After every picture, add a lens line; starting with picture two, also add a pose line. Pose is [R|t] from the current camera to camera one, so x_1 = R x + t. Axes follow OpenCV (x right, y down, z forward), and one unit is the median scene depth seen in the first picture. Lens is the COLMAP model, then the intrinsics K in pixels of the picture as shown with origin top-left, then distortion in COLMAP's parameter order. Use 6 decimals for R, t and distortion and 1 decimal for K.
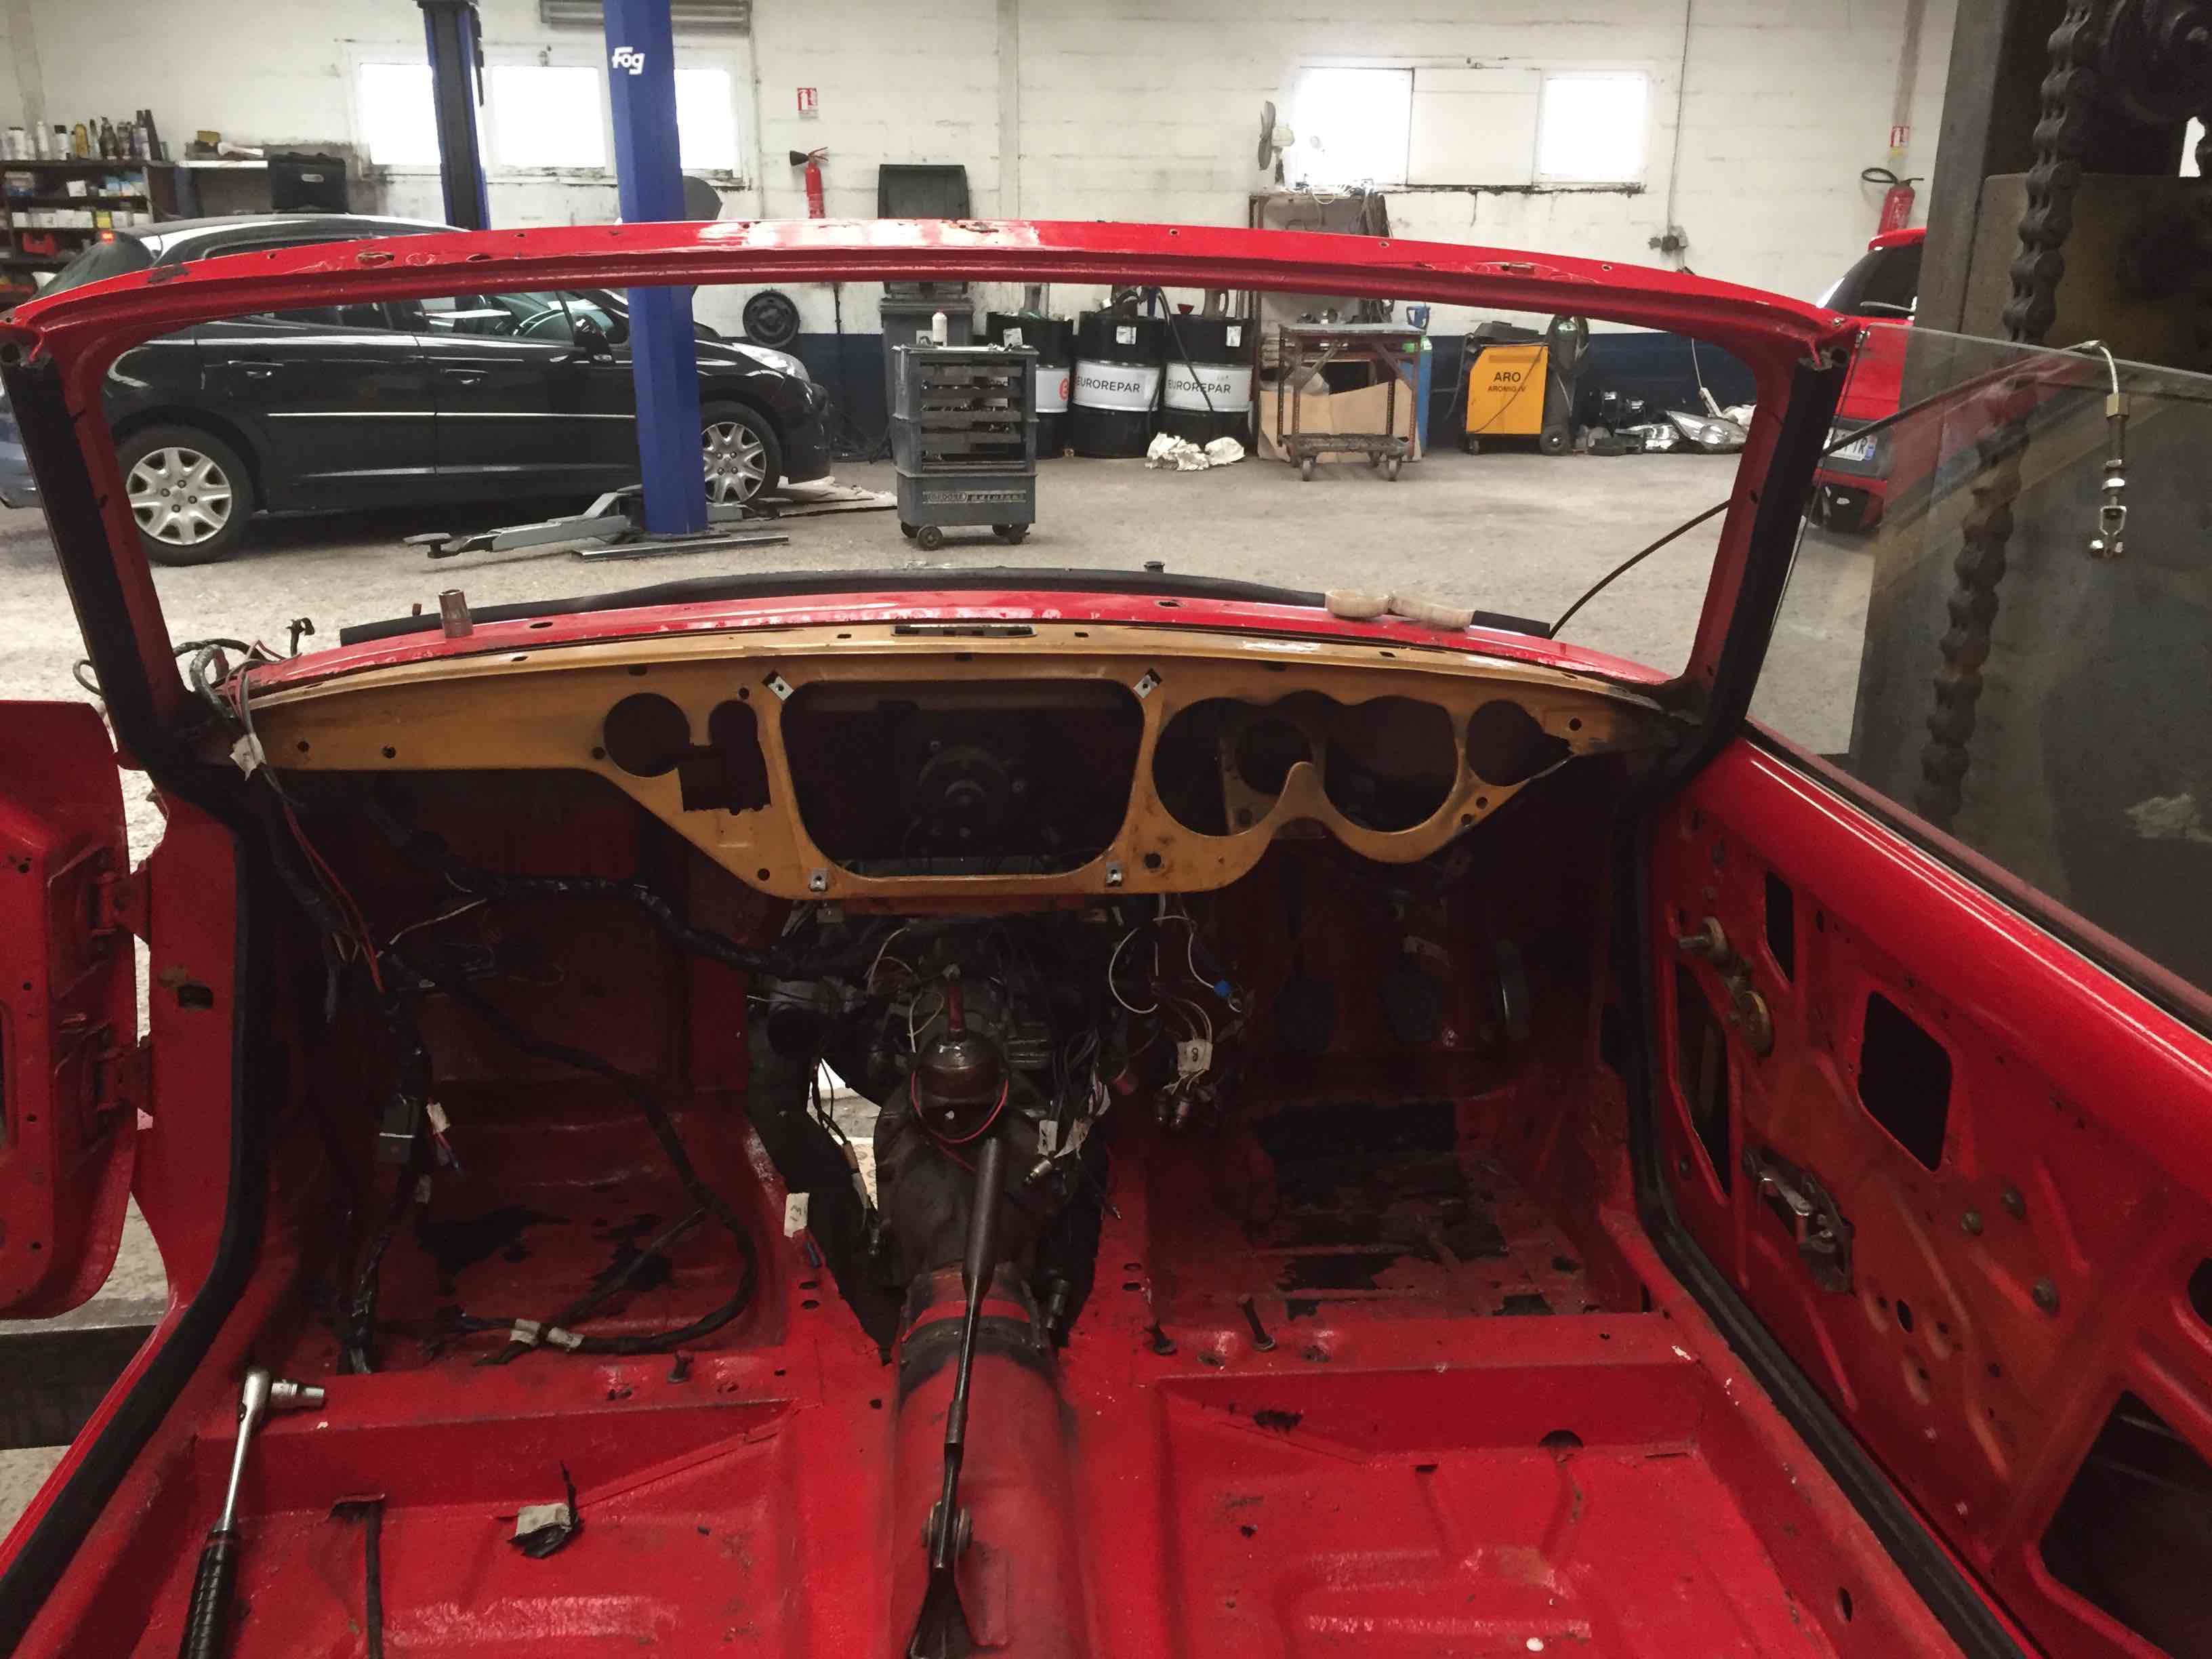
lens RADIAL K [[1881.3, 0, 1112.9], [0, 1881.3, 836.8], [0, 0, 1]] dist [0.069106, -0.091697]
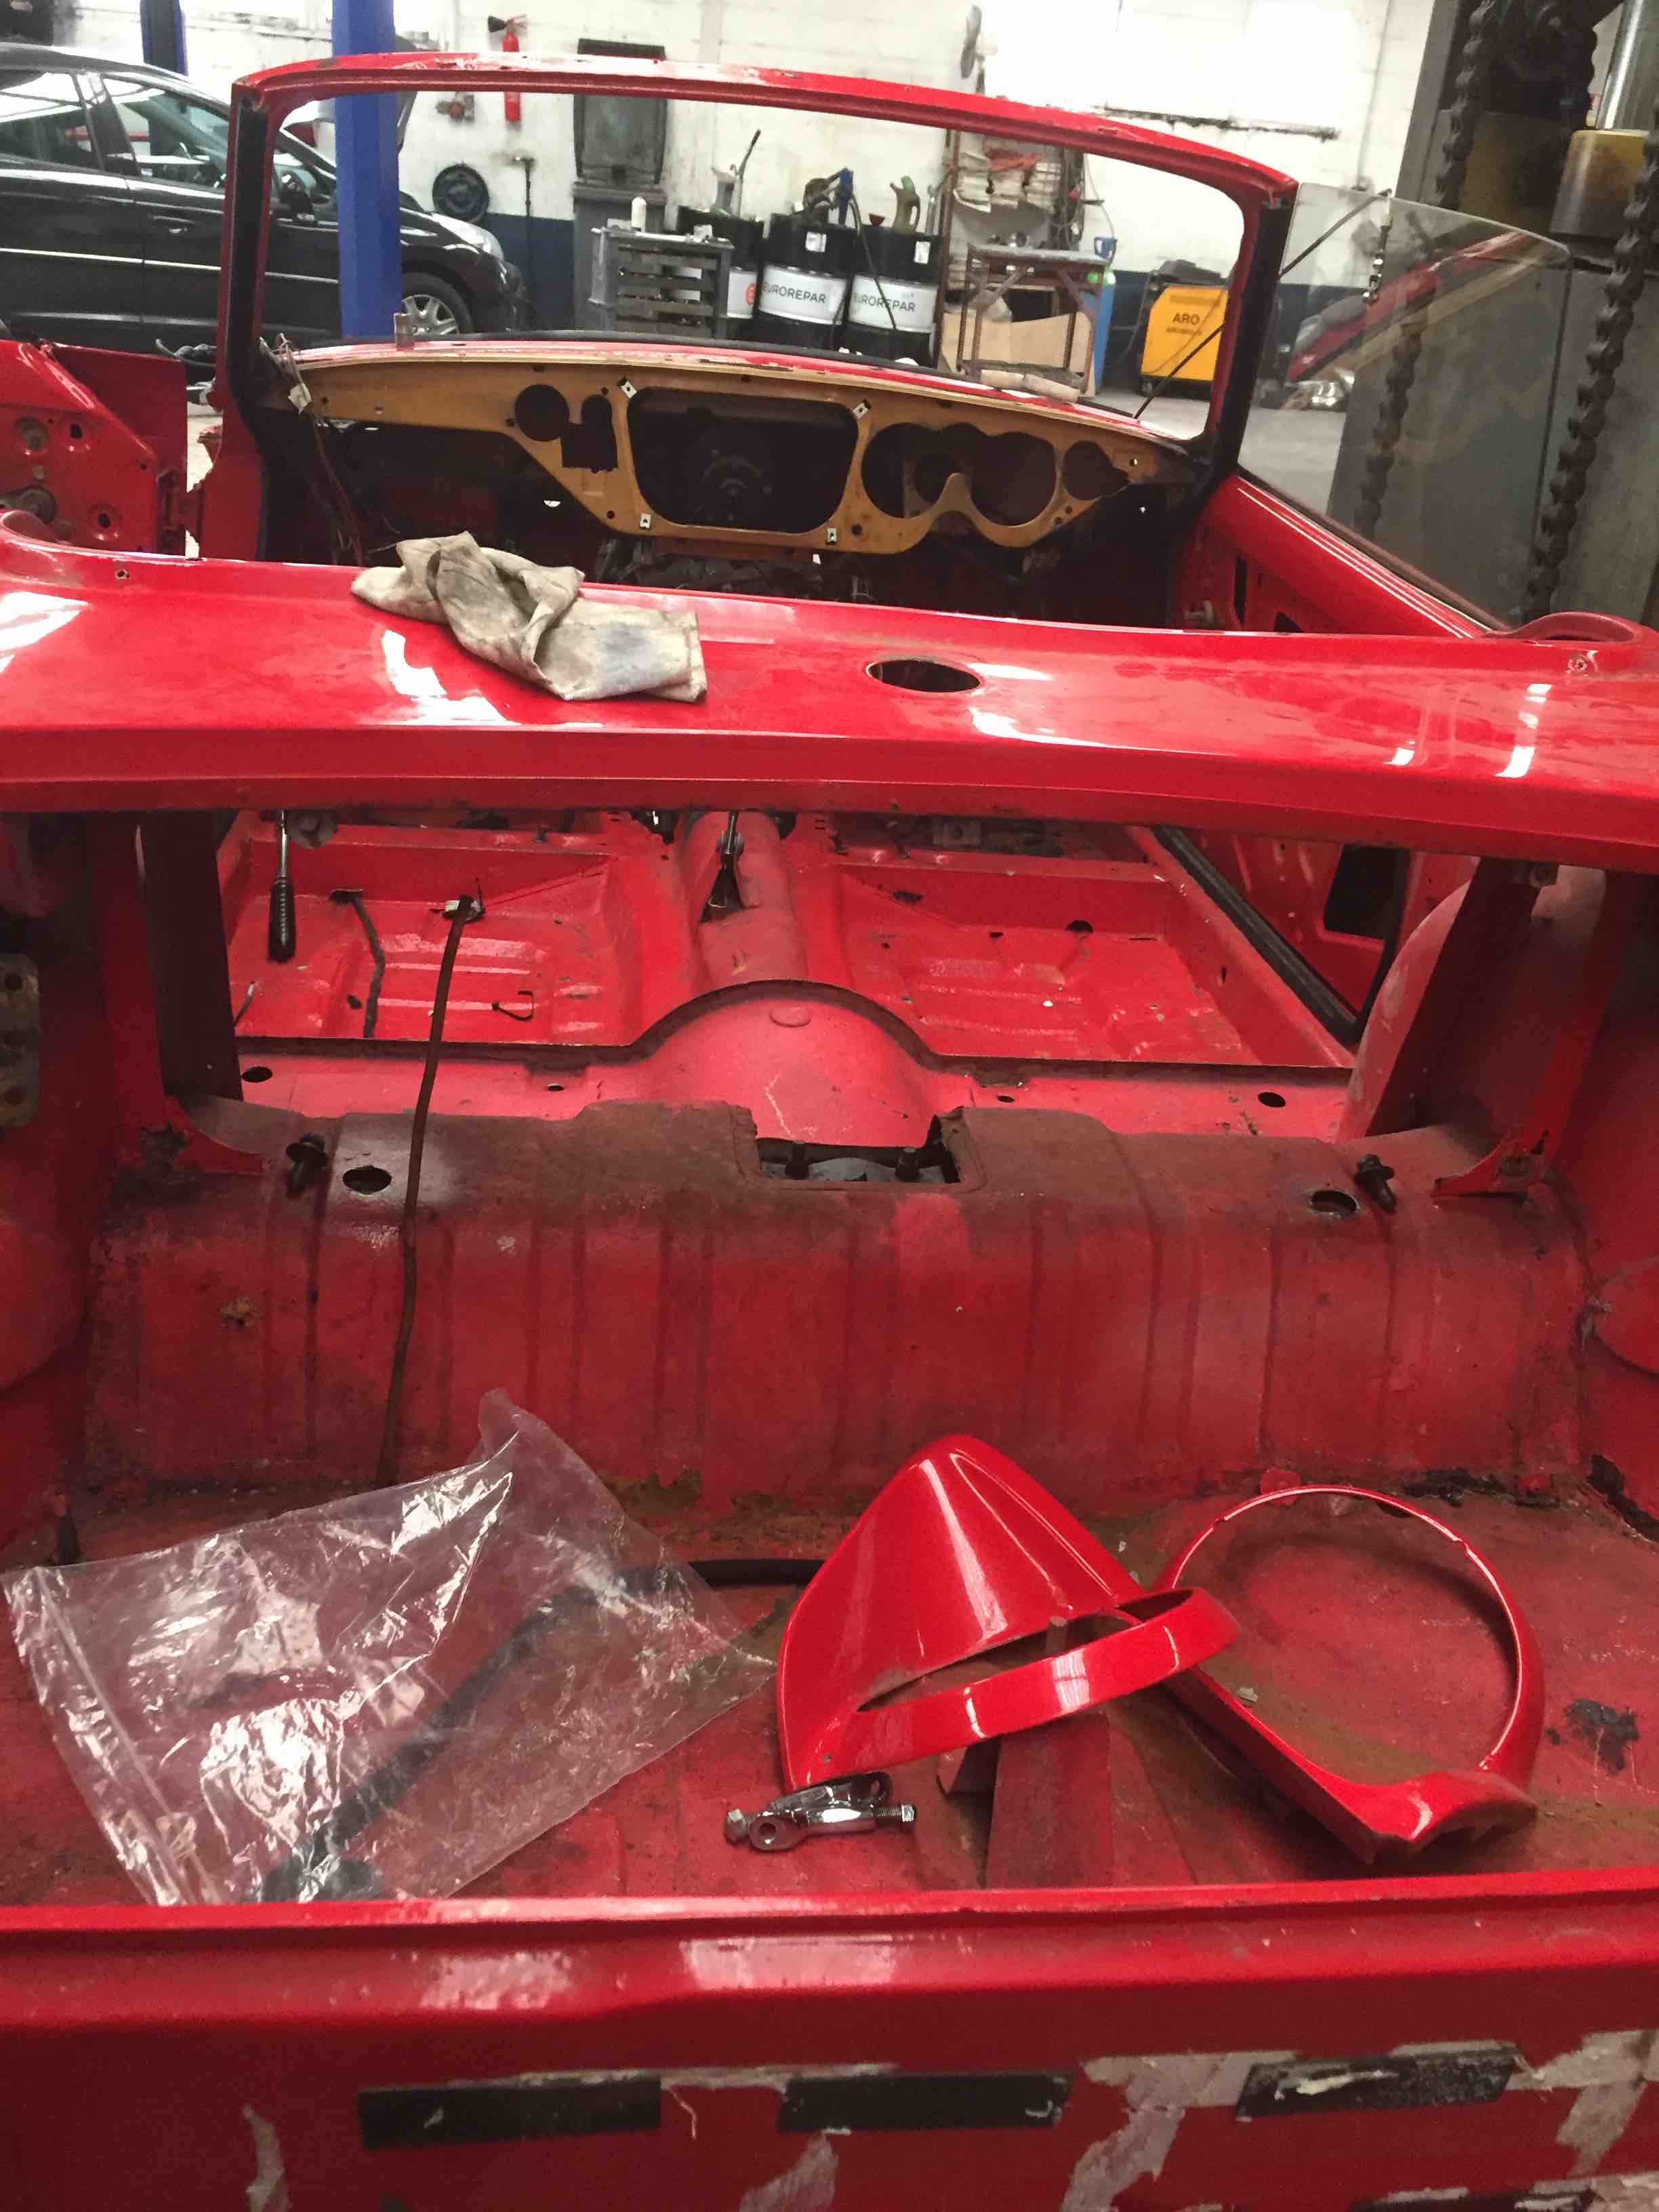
lens RADIAL K [[1881.3, 0, 824.7], [0, 1881.3, 1110.0], [0, 0, 1]] dist [0.069106, -0.091697]
pose [[0.996864, 0.064178, 0.046287, -0.007412], [-0.070796, 0.984666, 0.159437, 0.037315], [-0.035345, -0.162214, 0.986122, -0.098340]]
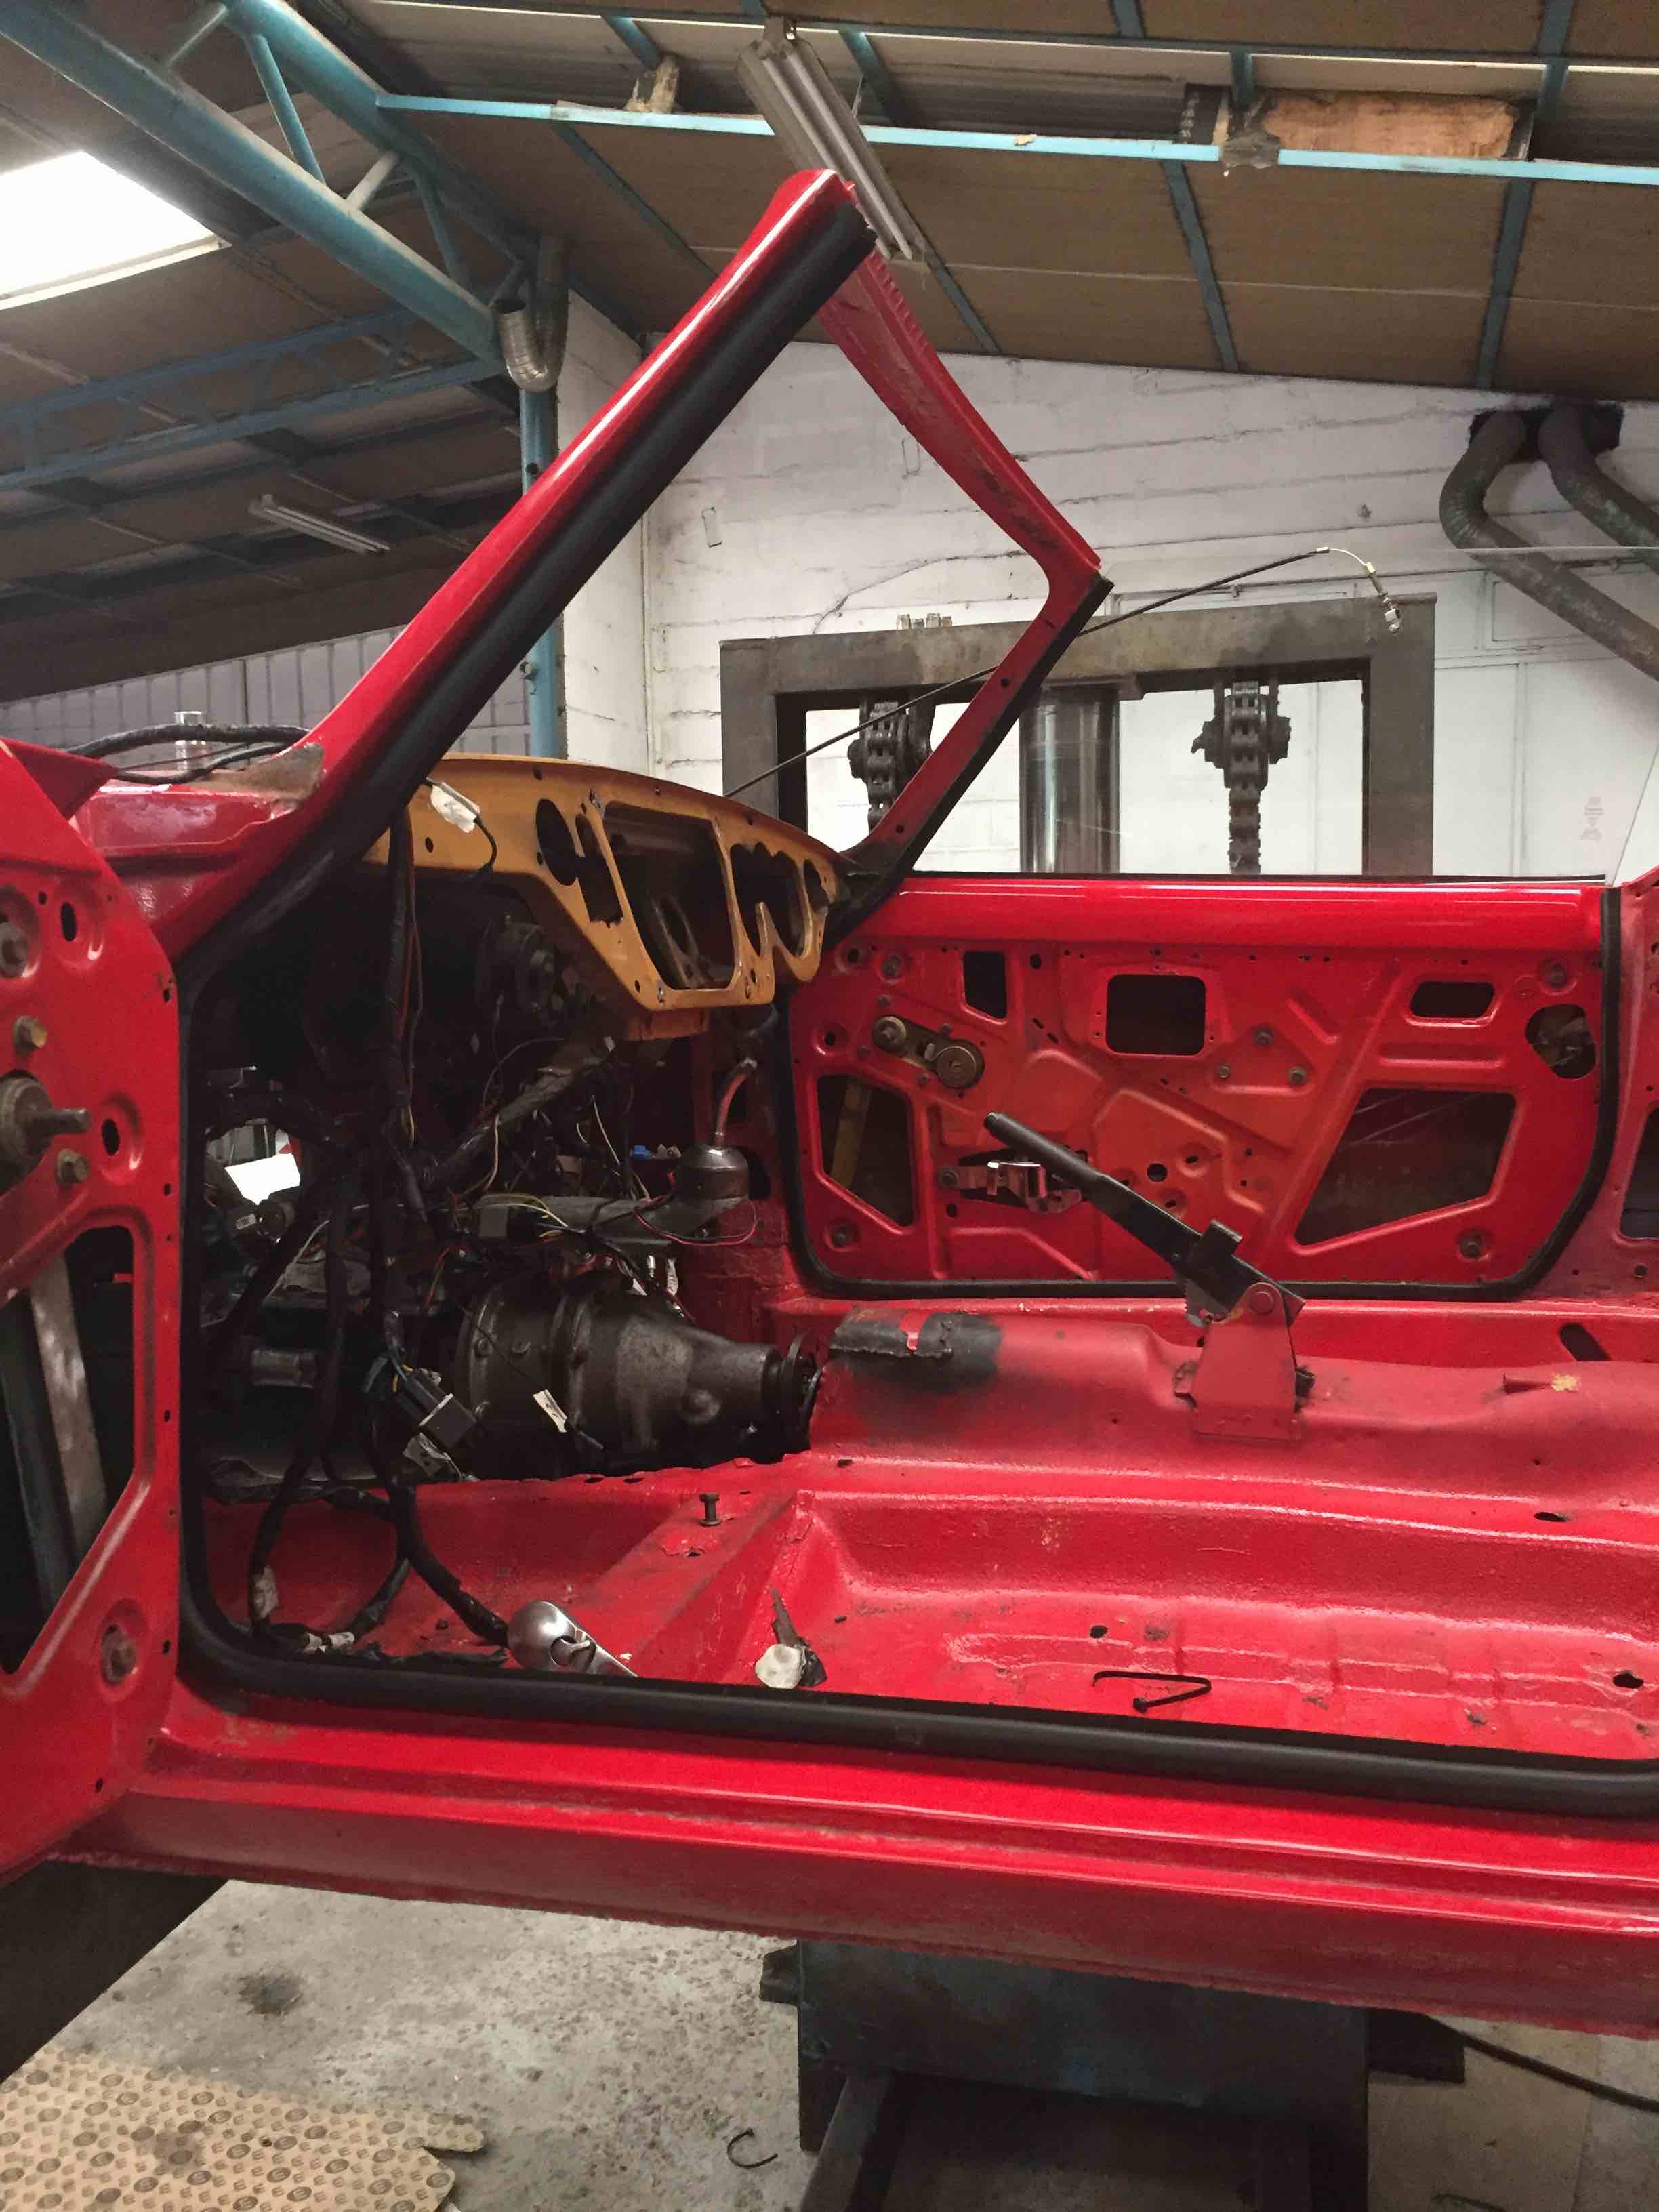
lens RADIAL K [[1881.3, 0, 824.7], [0, 1881.3, 1110.0], [0, 0, 1]] dist [0.069106, -0.091697]
pose [[0.360704, -0.092902, 0.928042, -0.164230], [0.305027, 0.952060, -0.023250, 0.020649], [-0.881392, 0.291464, 0.371750, 0.086067]]
